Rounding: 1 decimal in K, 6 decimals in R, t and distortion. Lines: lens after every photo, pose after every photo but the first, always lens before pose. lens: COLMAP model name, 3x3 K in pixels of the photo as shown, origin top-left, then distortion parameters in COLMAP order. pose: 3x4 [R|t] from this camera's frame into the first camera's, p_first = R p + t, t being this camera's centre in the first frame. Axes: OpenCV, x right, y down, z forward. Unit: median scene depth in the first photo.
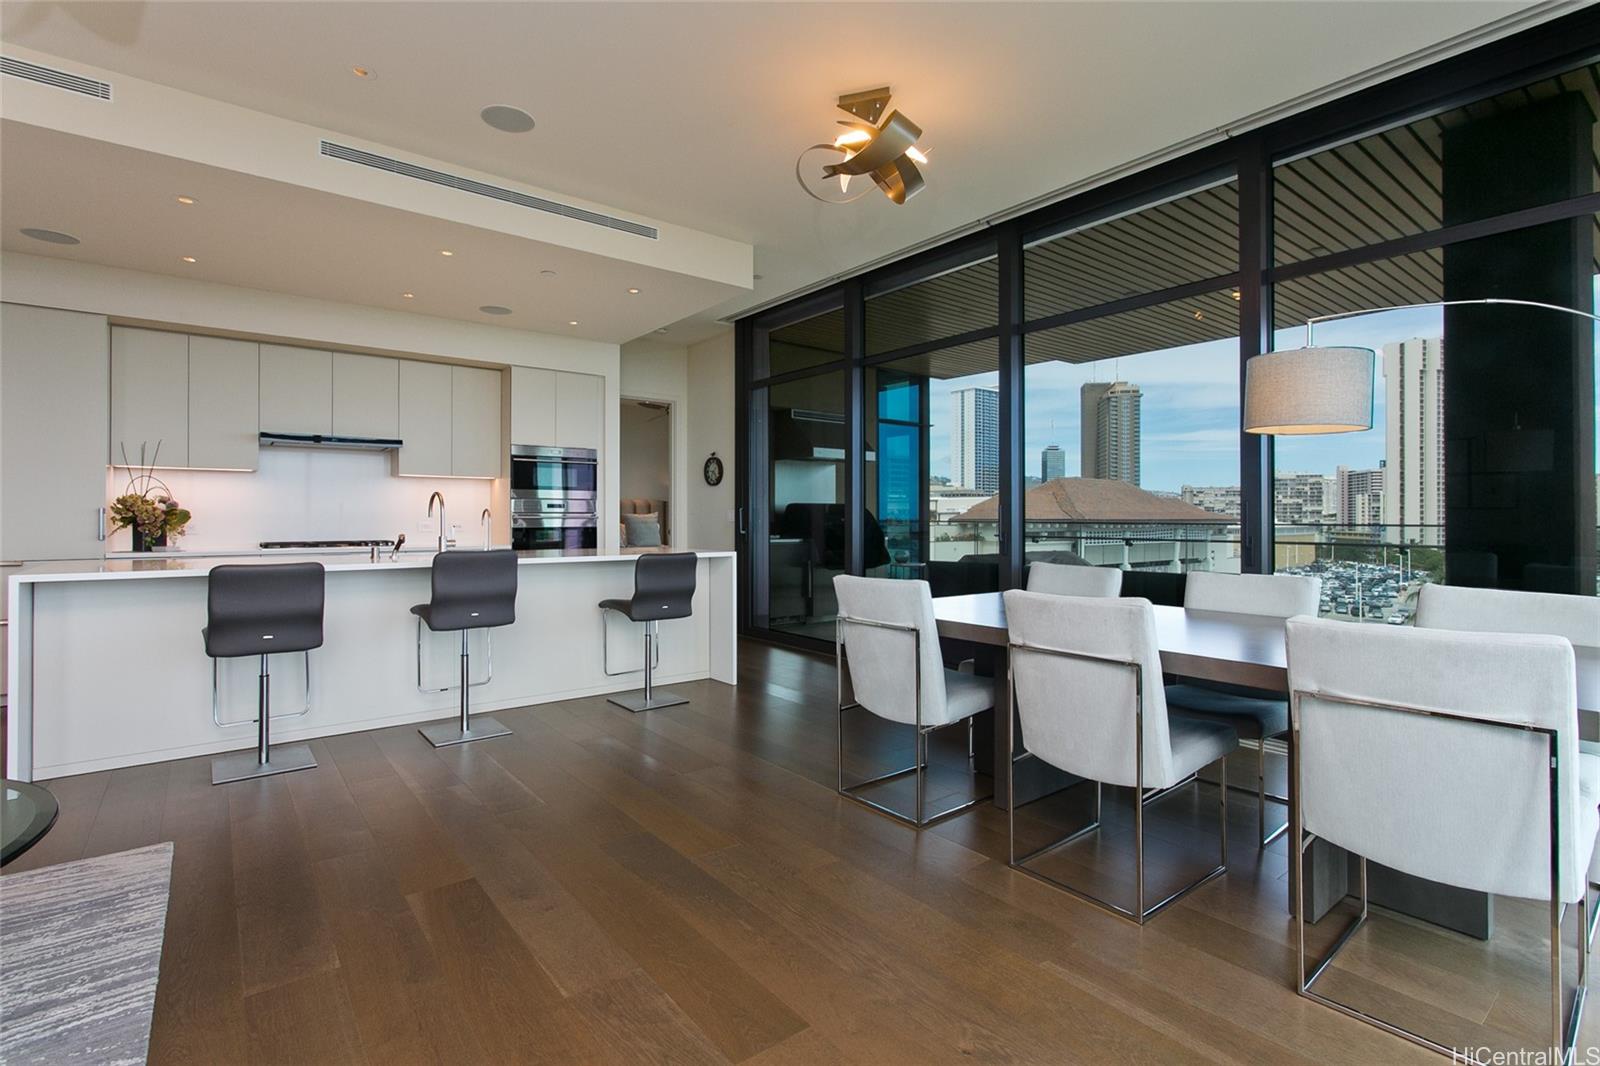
lens RADIAL K [[751.4, 0, 796.6], [0, 751.4, 520.5], [0, 0, 1]] dist [-0.001402, 0.000038]
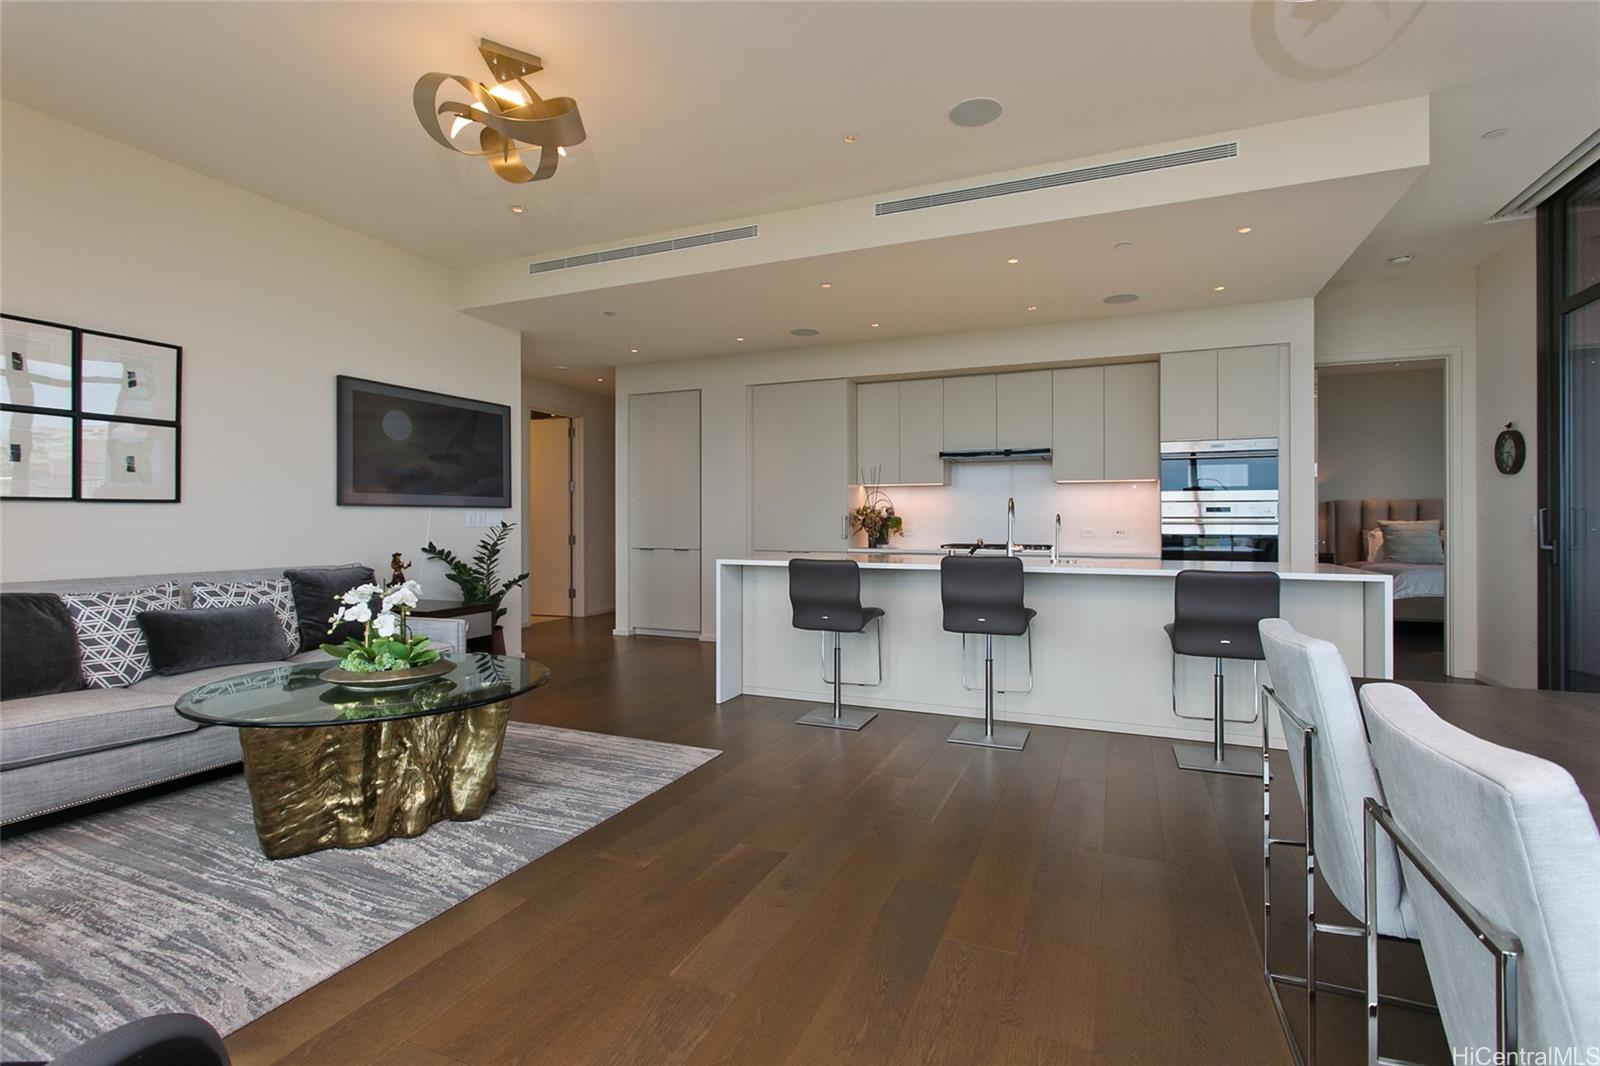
lens RADIAL K [[751.4, 0, 794.8], [0, 751.4, 527.1], [0, 0, 1]] dist [-0.001752, -0.000307]
pose [[0.473895, 0.005750, -0.880563, 0.254280], [-0.004426, 0.999982, 0.004147, -0.001143], [0.880570, 0.001932, 0.473912, 0.234879]]
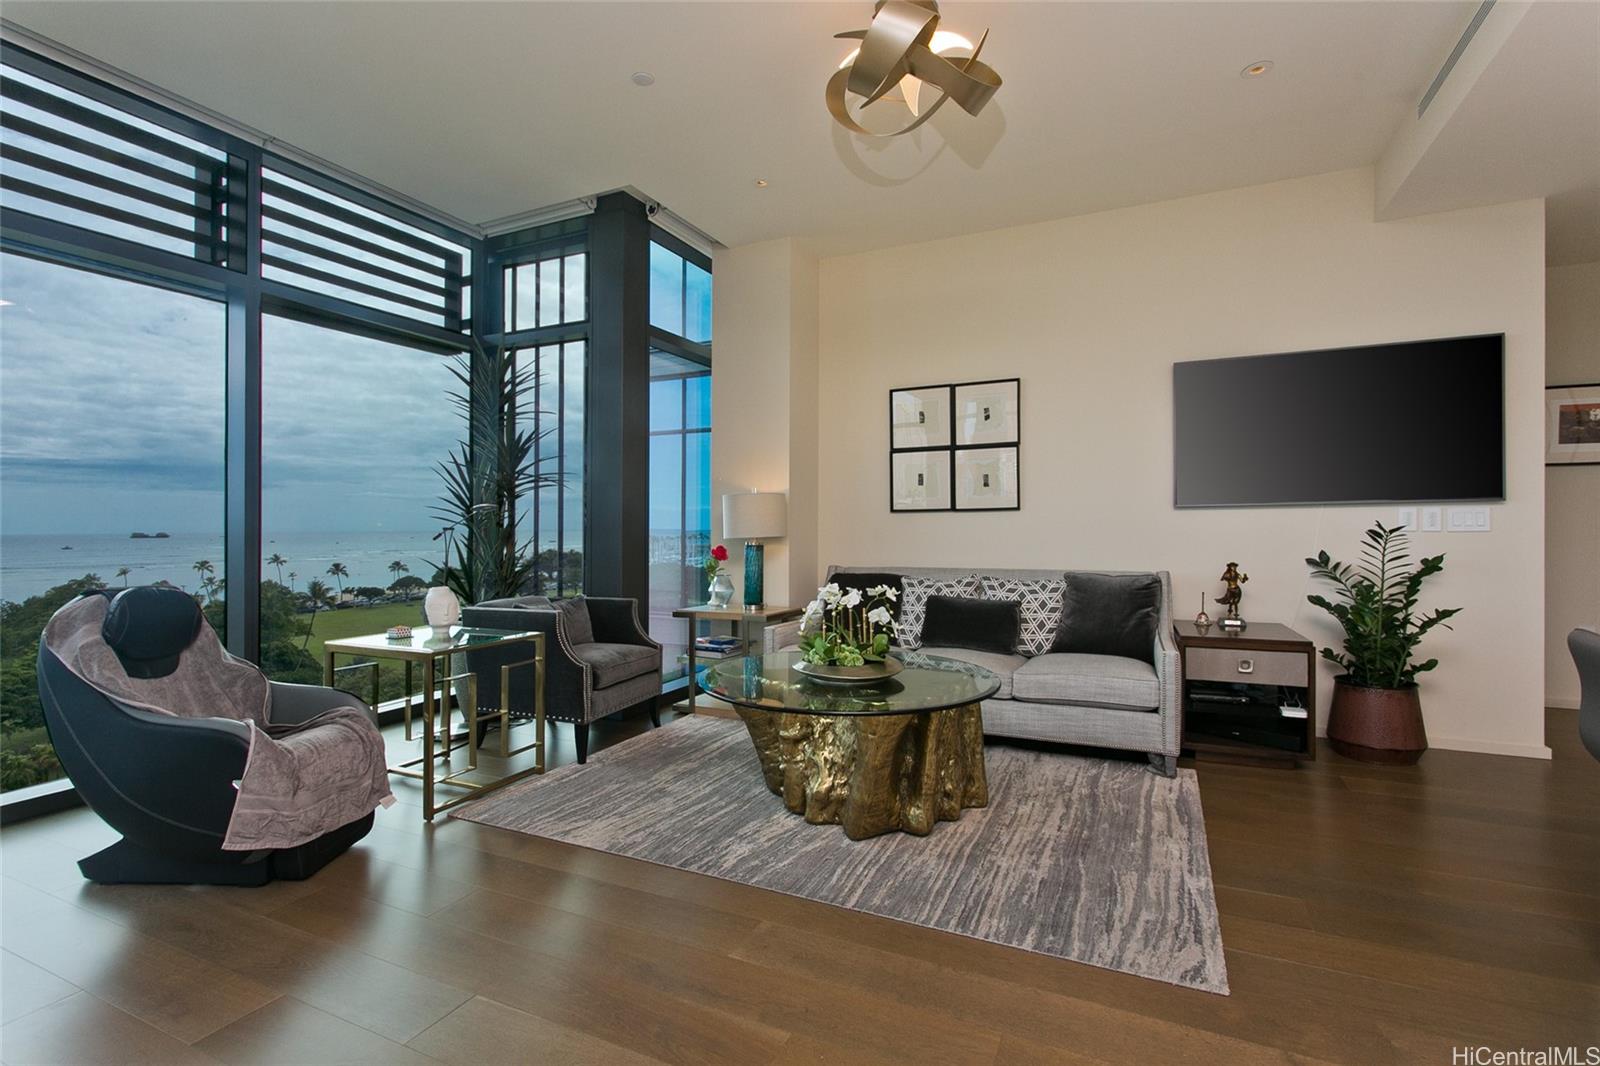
lens RADIAL K [[751.4, 0, 796.6], [0, 751.4, 520.5], [0, 0, 1]] dist [-0.001402, 0.000038]
pose [[-0.898477, -0.001307, -0.439019, -0.090283], [0.001401, 0.999982, -0.005843, -0.002114], [0.439018, -0.005865, -0.898459, 0.763768]]
